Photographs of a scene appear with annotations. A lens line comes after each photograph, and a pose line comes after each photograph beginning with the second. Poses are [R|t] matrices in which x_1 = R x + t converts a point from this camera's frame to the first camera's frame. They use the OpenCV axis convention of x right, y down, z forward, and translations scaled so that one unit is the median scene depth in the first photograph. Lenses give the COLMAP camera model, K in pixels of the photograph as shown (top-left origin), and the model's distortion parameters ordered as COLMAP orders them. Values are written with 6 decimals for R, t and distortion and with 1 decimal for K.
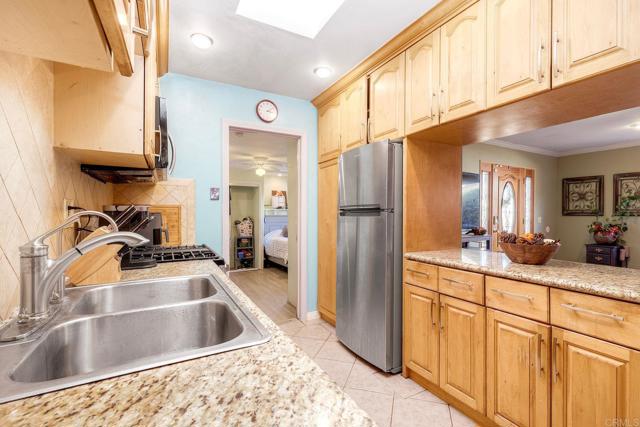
lens RADIAL K [[294.6, 0, 337.5], [0, 294.6, 213.0], [0, 0, 1]] dist [0.005985, -0.000079]
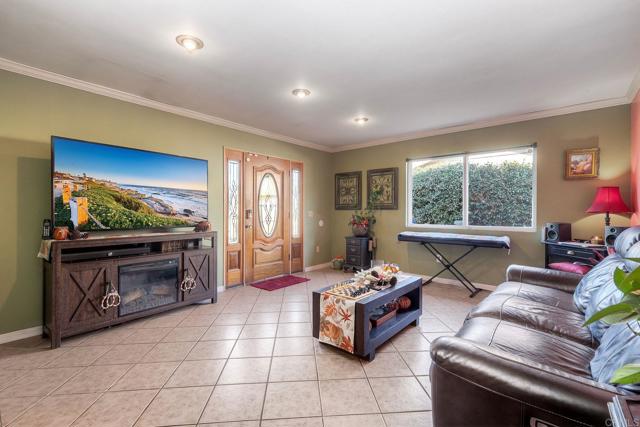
lens RADIAL K [[277.9, 0, 325.7], [0, 277.9, 215.2], [0, 0, 1]] dist [-0.000208, -0.000034]
pose [[0.950737, -0.012604, 0.309744, 0.914097], [0.006754, 0.999778, 0.019952, 0.019323], [-0.309926, -0.016877, 0.950611, 0.176976]]
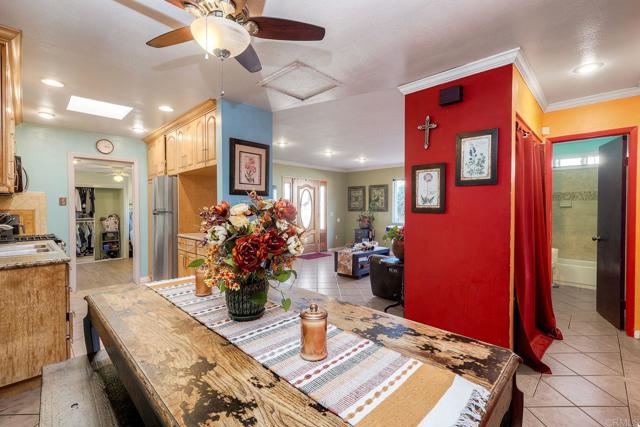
lens RADIAL K [[294.6, 0, 333.2], [0, 294.6, 210.0], [0, 0, 1]] dist [0.005985, -0.000079]
pose [[0.961957, -0.008987, 0.273052, 0.574302], [0.005810, 0.999906, 0.012439, -0.034295], [-0.273138, -0.010379, 0.961919, -0.962894]]
